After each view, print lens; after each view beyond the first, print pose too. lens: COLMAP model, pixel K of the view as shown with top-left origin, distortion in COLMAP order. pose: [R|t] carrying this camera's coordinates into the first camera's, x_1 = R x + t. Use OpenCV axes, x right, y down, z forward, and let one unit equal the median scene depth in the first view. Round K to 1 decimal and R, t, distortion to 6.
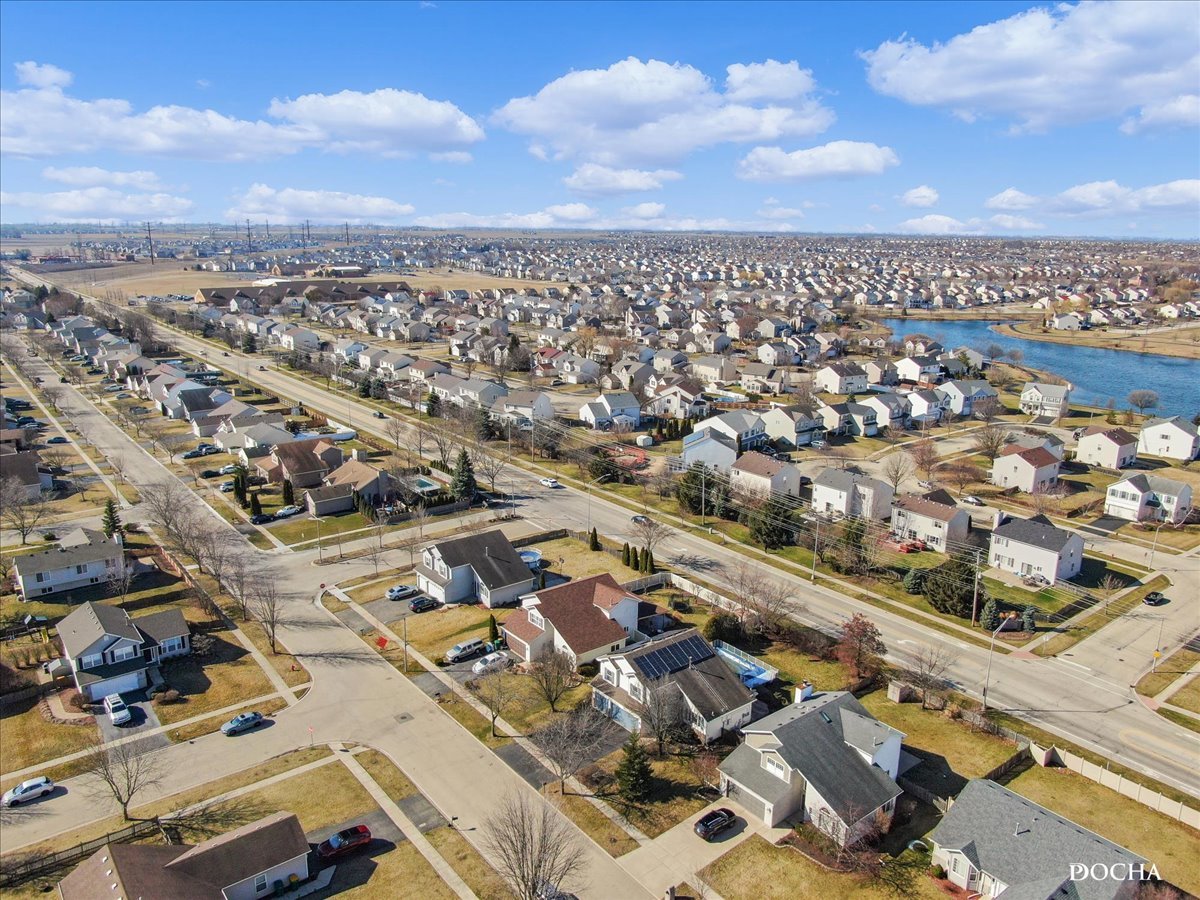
lens RADIAL K [[900.3, 0, 600.0], [0, 900.3, 450.0], [0, 0, 1]] dist [-0.005093, -0.001996]
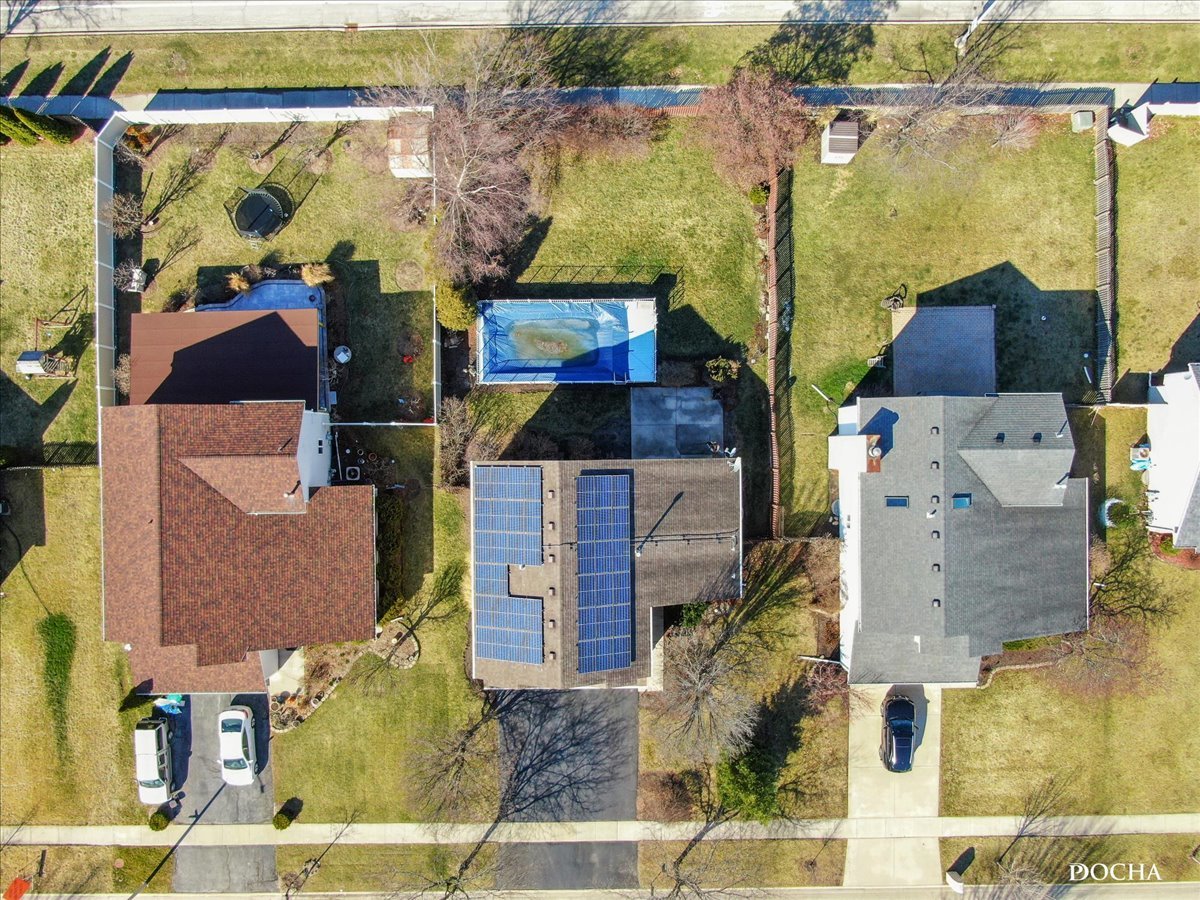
lens RADIAL K [[899.5, 0, 600.0], [0, 899.5, 450.0], [0, 0, 1]] dist [-0.000762, 0.005331]
pose [[0.621499, -0.782552, -0.036761, 0.086650], [0.211364, 0.122311, 0.969724, -0.127578], [-0.754363, -0.610453, 0.241420, 0.557846]]
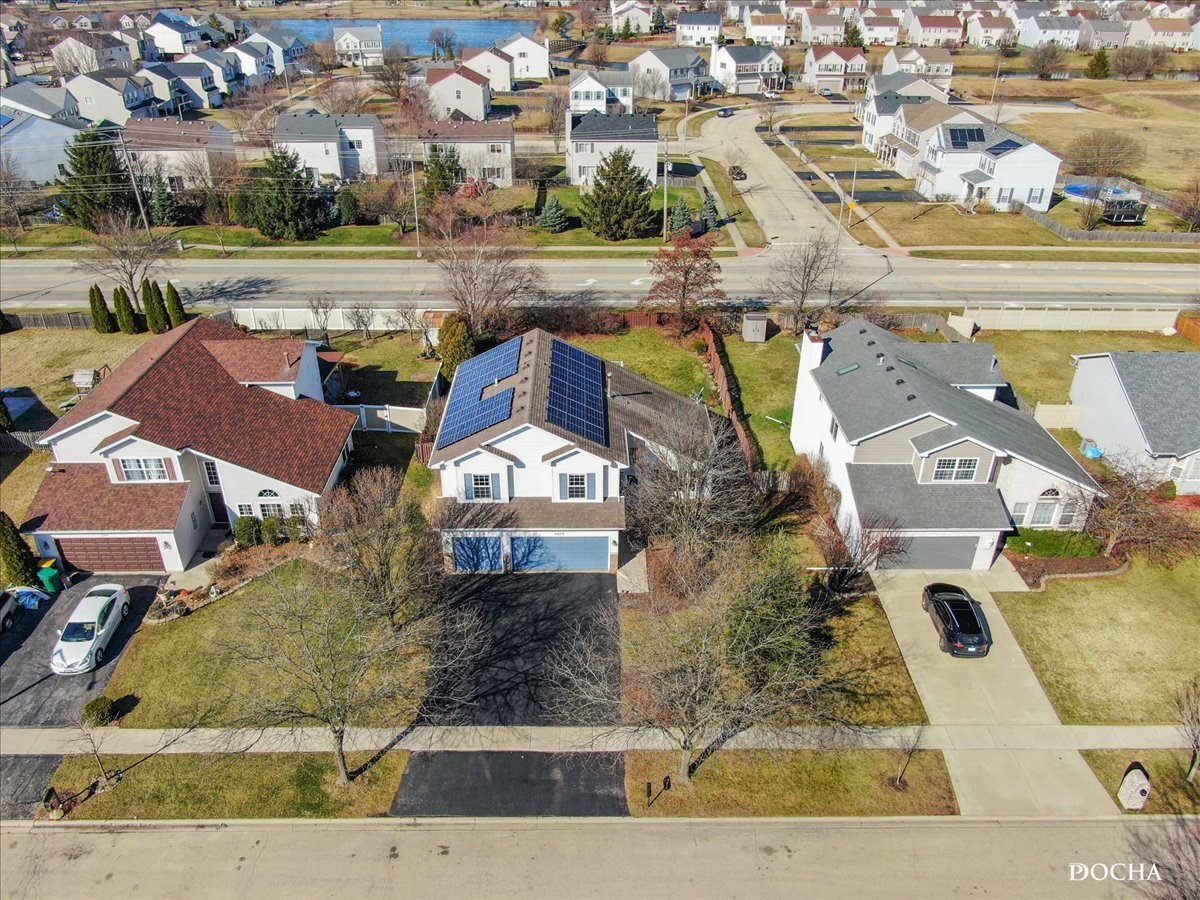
lens RADIAL K [[900.3, 0, 600.0], [0, 900.3, 450.0], [0, 0, 1]] dist [-0.005093, -0.001996]
pose [[0.615610, -0.401954, 0.677833, -0.139334], [0.207235, 0.912437, 0.352862, 0.060246], [-0.760315, -0.076755, 0.645004, 0.416539]]
